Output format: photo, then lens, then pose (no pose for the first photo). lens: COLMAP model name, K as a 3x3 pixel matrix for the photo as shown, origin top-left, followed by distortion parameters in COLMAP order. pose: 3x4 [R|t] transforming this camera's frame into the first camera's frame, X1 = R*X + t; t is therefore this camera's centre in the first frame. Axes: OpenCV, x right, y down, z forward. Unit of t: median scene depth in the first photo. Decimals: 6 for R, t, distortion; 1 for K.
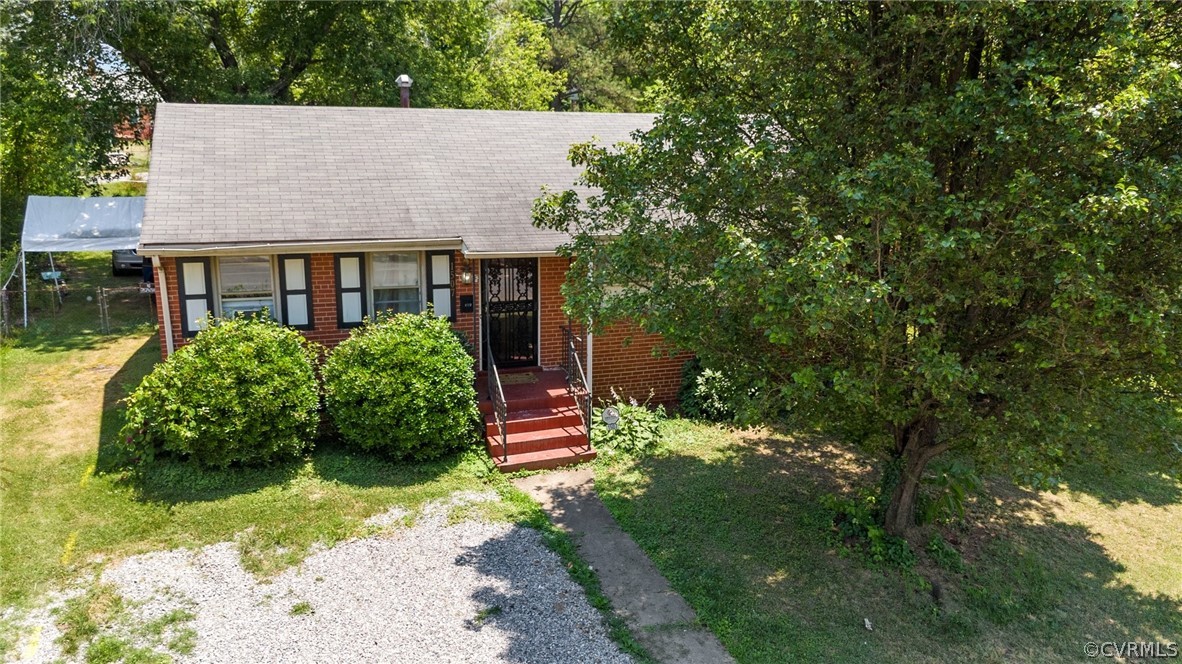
lens RADIAL K [[898.4, 0, 588.3], [0, 898.4, 331.8], [0, 0, 1]] dist [0.062212, -0.044045]
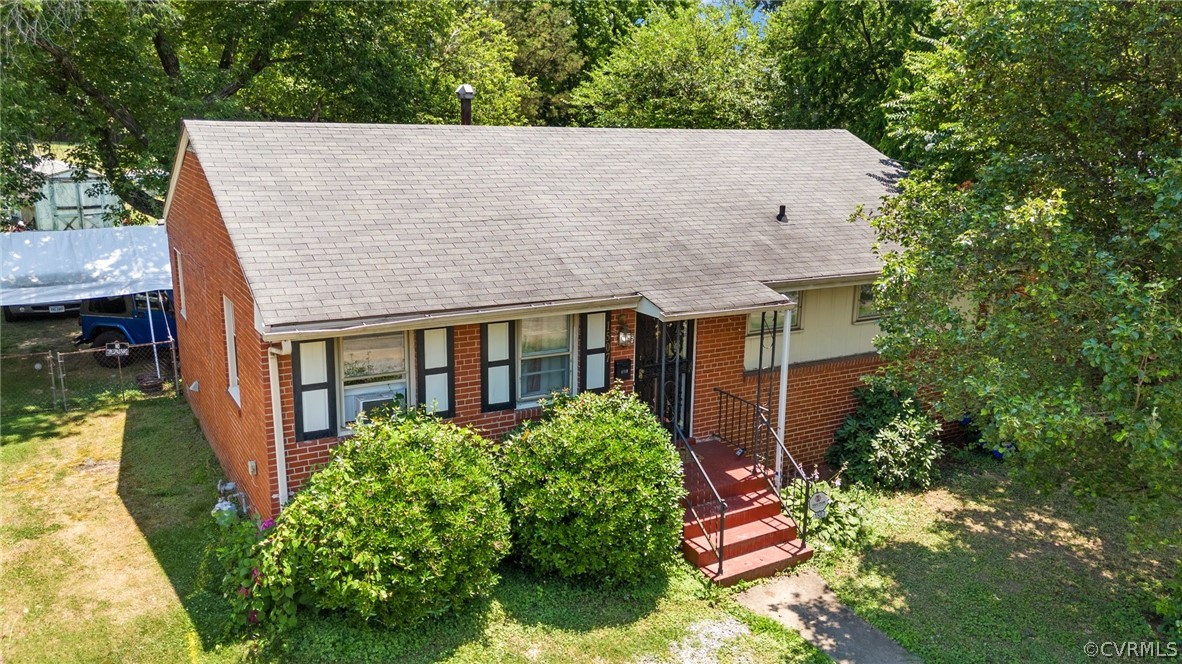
lens RADIAL K [[898.4, 0, 583.8], [0, 898.4, 327.4], [0, 0, 1]] dist [0.062212, -0.044045]
pose [[0.981908, -0.037369, 0.185633, -0.348944], [0.037656, 0.999289, 0.001982, -0.079691], [-0.185575, 0.005044, 0.982617, 0.226883]]
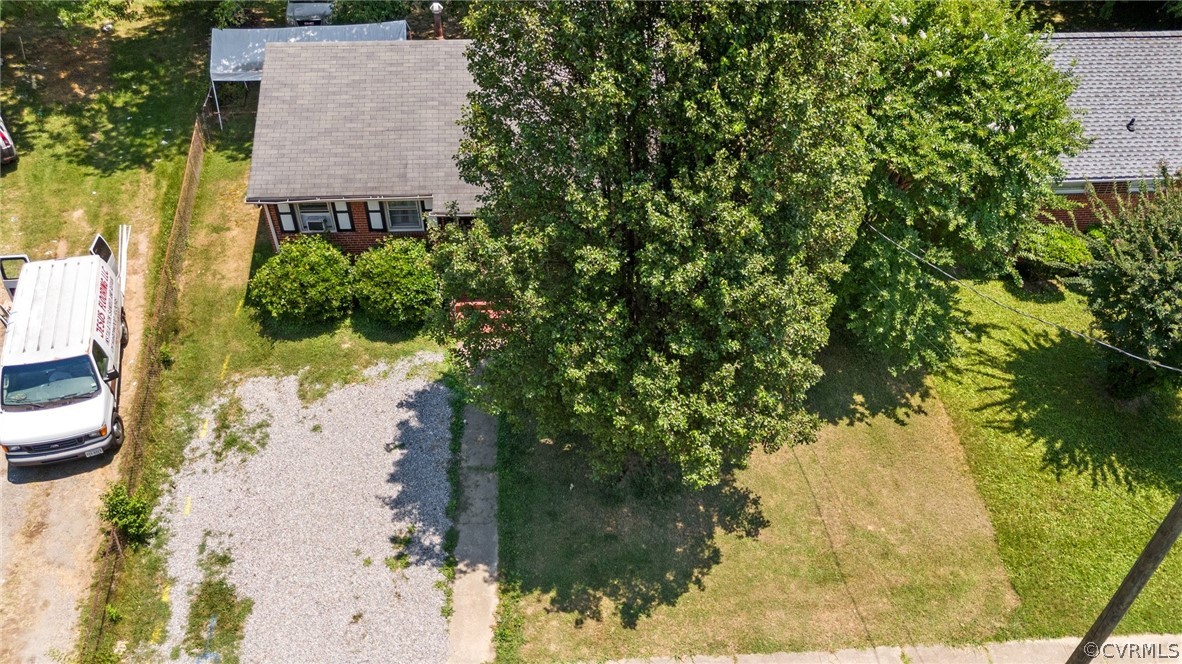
lens RADIAL K [[898.4, 0, 601.8], [0, 898.4, 325.0], [0, 0, 1]] dist [0.062212, -0.044045]
pose [[0.963854, 0.168791, -0.206145, 0.522544], [-0.055879, 0.884583, 0.463023, -0.668705], [0.260506, -0.434767, 0.862041, -0.398555]]
